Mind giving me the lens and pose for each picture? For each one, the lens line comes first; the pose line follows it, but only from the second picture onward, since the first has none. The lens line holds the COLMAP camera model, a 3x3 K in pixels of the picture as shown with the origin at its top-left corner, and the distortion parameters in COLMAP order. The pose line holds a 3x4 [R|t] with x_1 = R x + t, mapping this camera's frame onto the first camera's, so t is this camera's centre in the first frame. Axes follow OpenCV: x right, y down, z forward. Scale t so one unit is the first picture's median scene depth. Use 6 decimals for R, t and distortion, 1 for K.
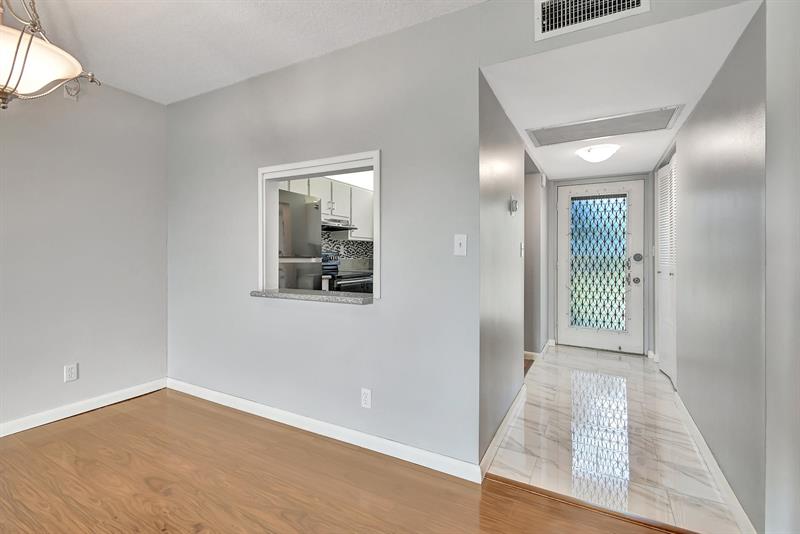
lens RADIAL K [[358.7, 0, 411.0], [0, 358.7, 250.9], [0, 0, 1]] dist [0.016162, -0.001866]
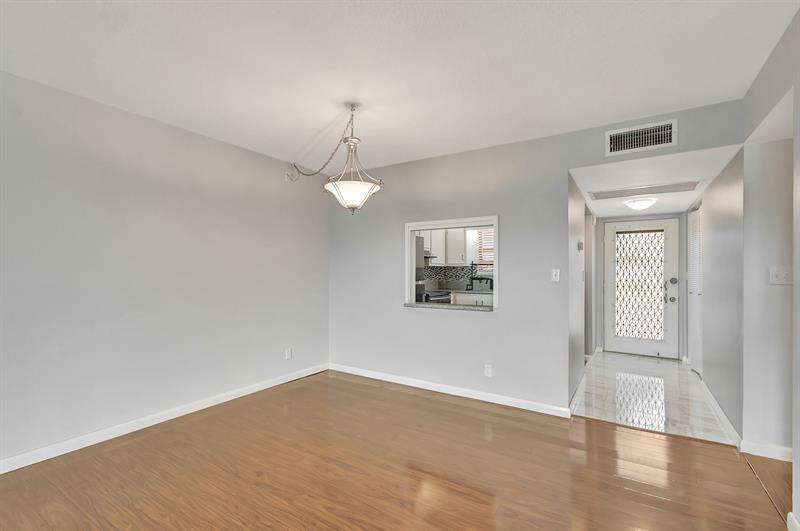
lens RADIAL K [[358.7, 0, 401.6], [0, 358.7, 270.0], [0, 0, 1]] dist [0.016162, -0.001866]
pose [[0.995879, -0.000311, -0.090689, -0.226981], [0.000298, 1.000000, -0.000156, -0.022678], [0.090689, 0.000129, 0.995879, -0.385903]]
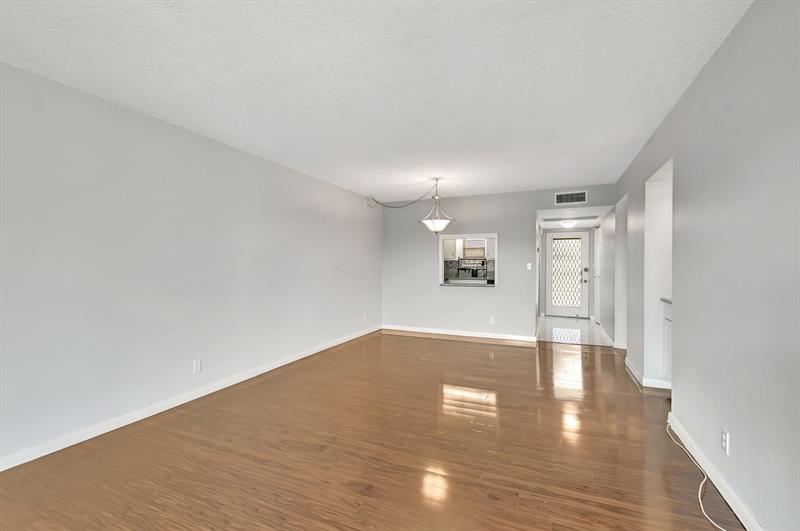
lens RADIAL K [[358.7, 0, 395.5], [0, 358.7, 264.6], [0, 0, 1]] dist [0.016162, -0.001866]
pose [[0.997749, -0.002107, 0.067027, -0.671104], [0.001613, 0.999971, 0.007414, -0.032289], [-0.067041, -0.007289, 0.997724, -1.105890]]
